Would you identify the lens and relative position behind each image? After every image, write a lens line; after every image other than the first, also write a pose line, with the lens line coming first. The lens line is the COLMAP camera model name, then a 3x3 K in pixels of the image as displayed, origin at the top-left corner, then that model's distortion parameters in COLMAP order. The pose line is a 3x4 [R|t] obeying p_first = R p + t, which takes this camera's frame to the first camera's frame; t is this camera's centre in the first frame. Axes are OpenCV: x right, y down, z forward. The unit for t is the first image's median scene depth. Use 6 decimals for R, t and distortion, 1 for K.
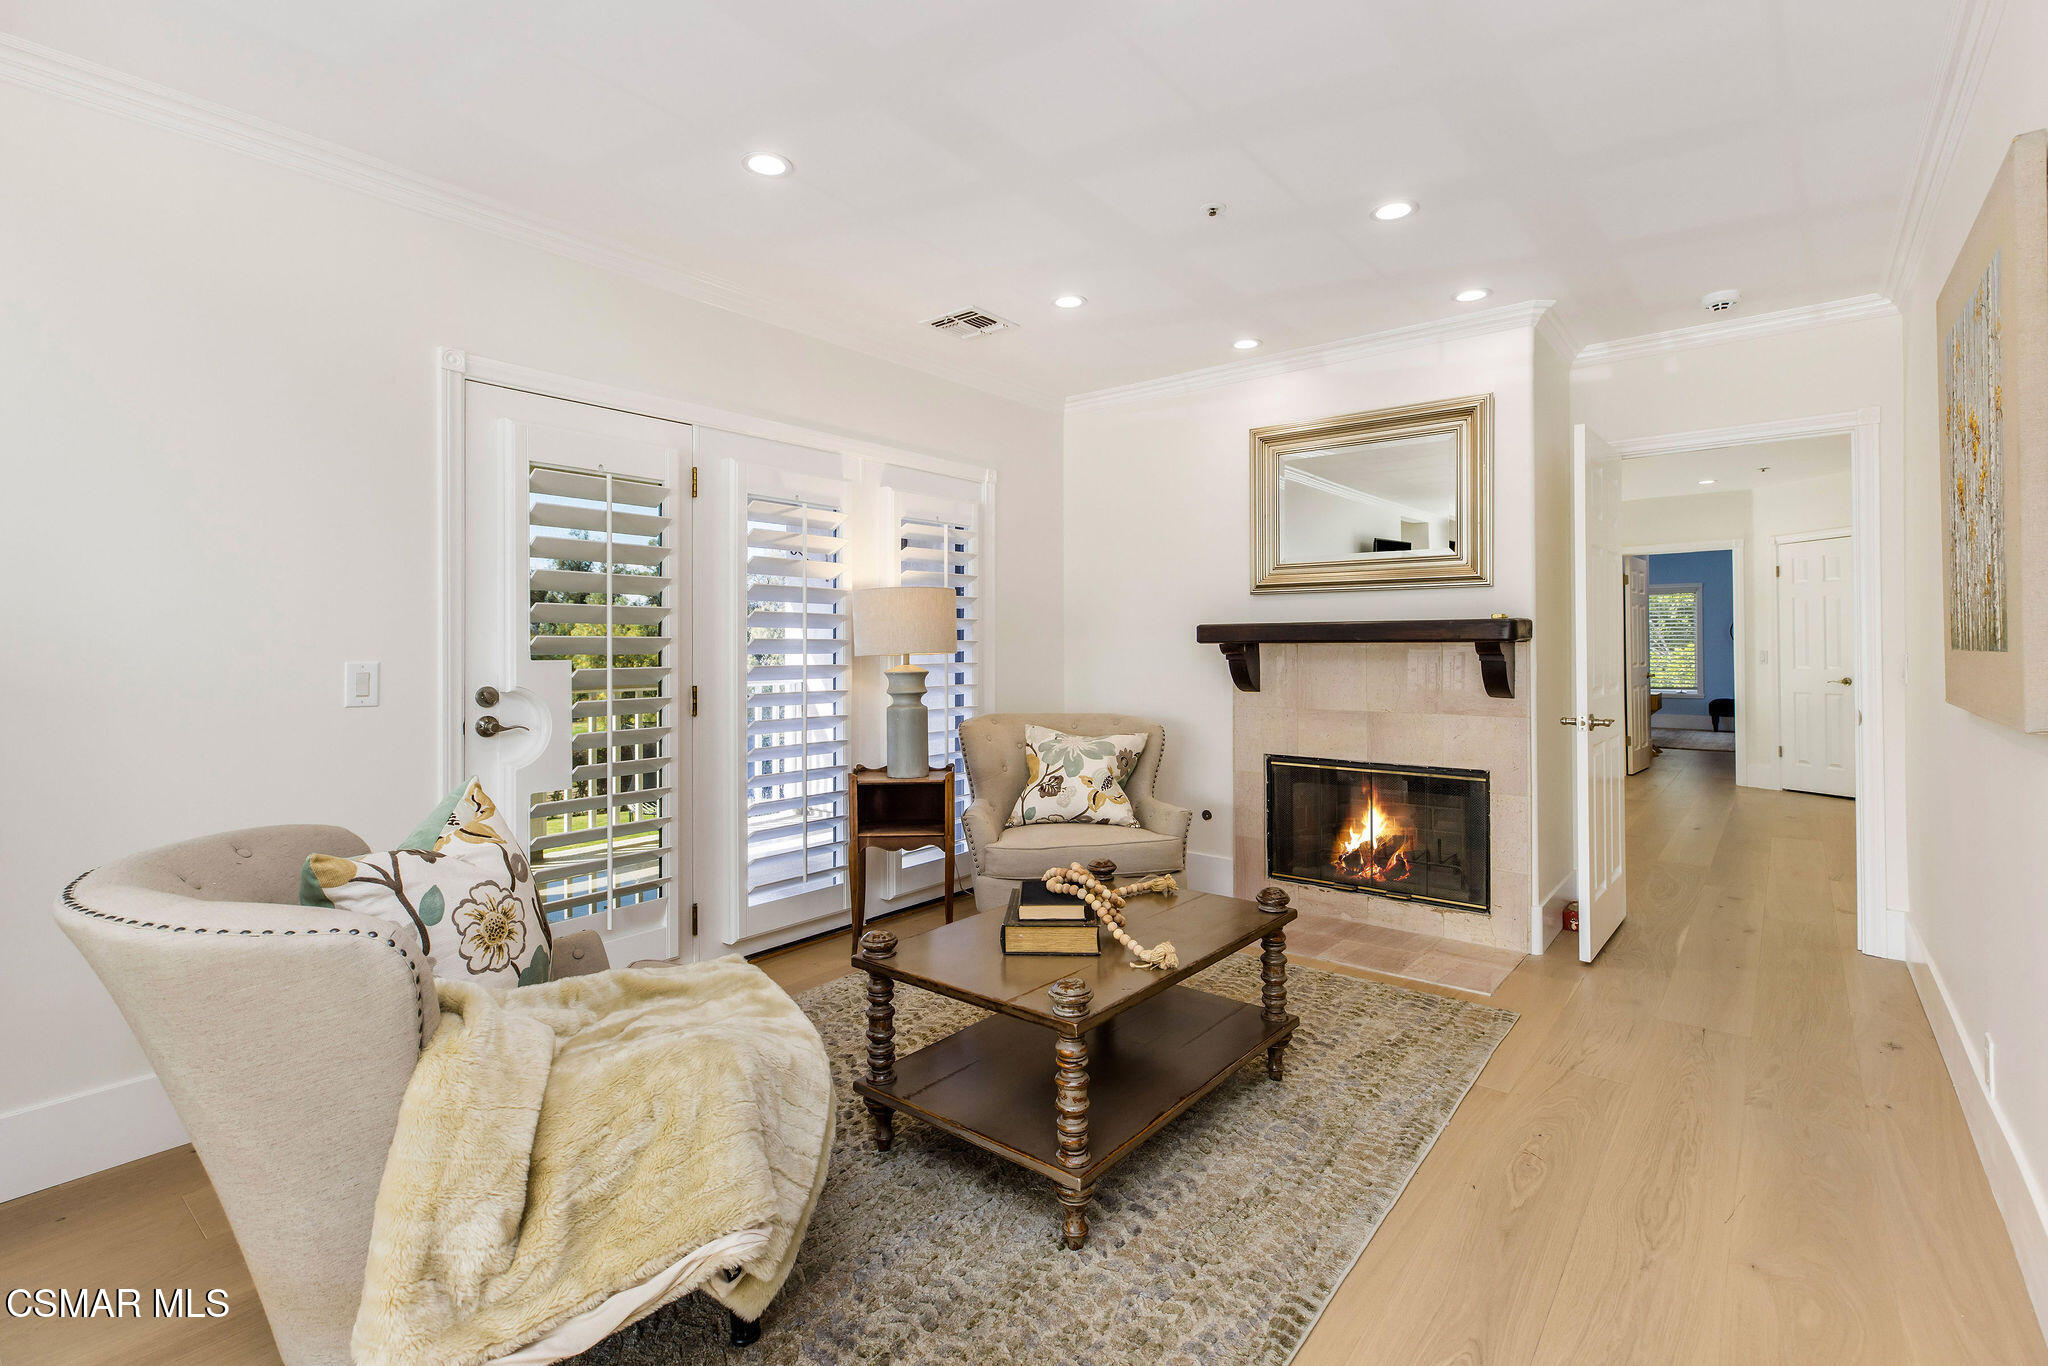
lens RADIAL K [[928.6, 0, 1061.2], [0, 928.6, 625.7], [0, 0, 1]] dist [0.003040, -0.000714]
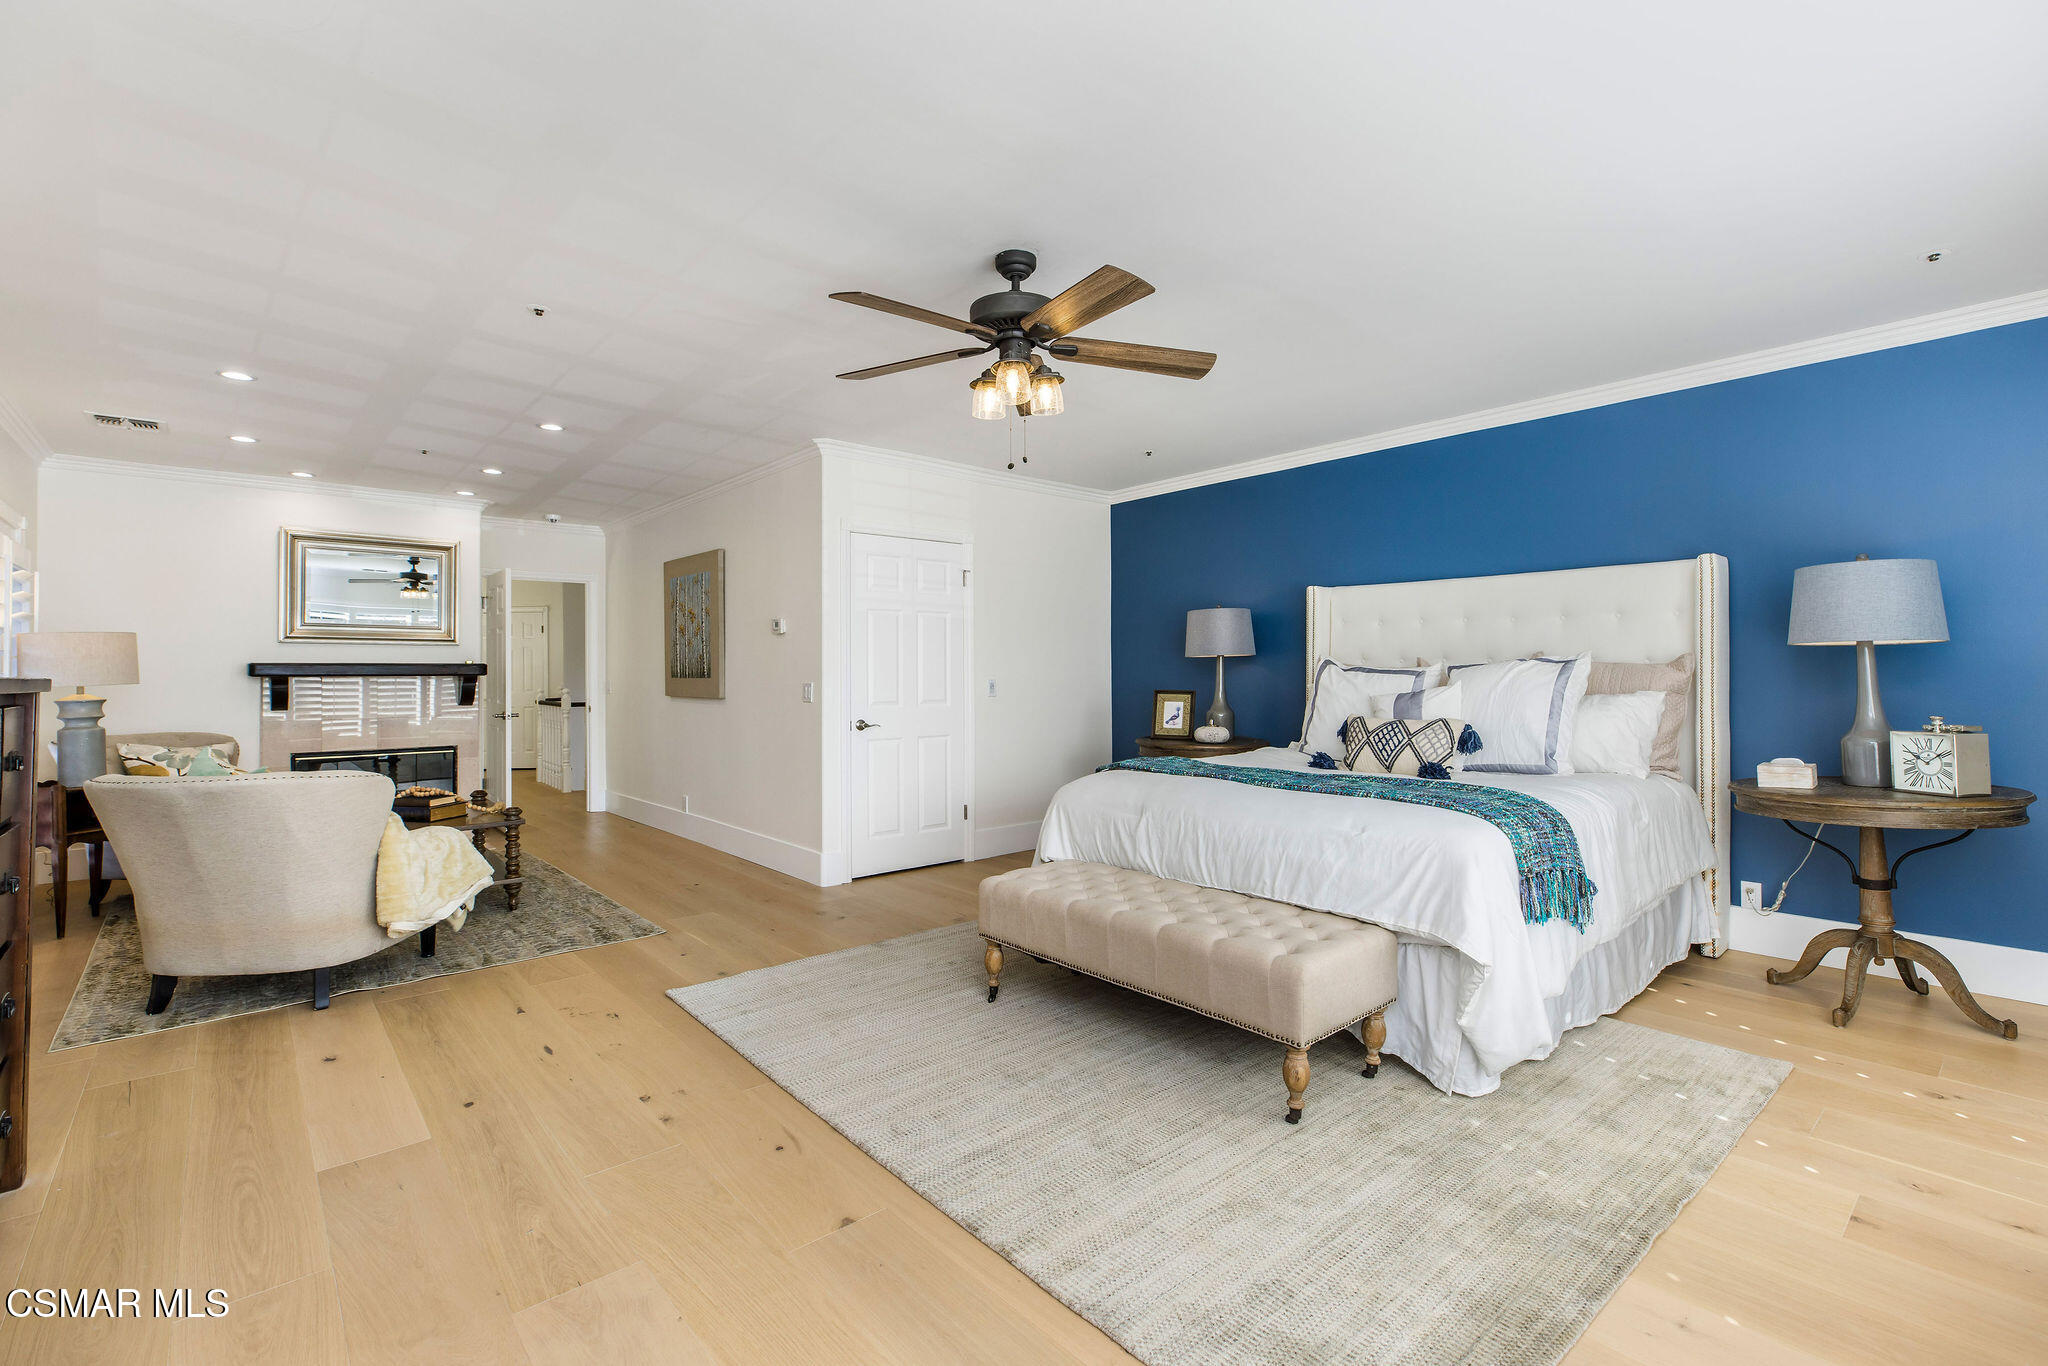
lens RADIAL K [[928.6, 0, 1023.8], [0, 928.6, 668.8], [0, 0, 1]] dist [0.003040, -0.000714]
pose [[0.205924, 0.006154, 0.978549, -1.111370], [-0.014342, 0.999892, -0.003270, -0.005904], [-0.978463, -0.013361, 0.205990, -0.469105]]
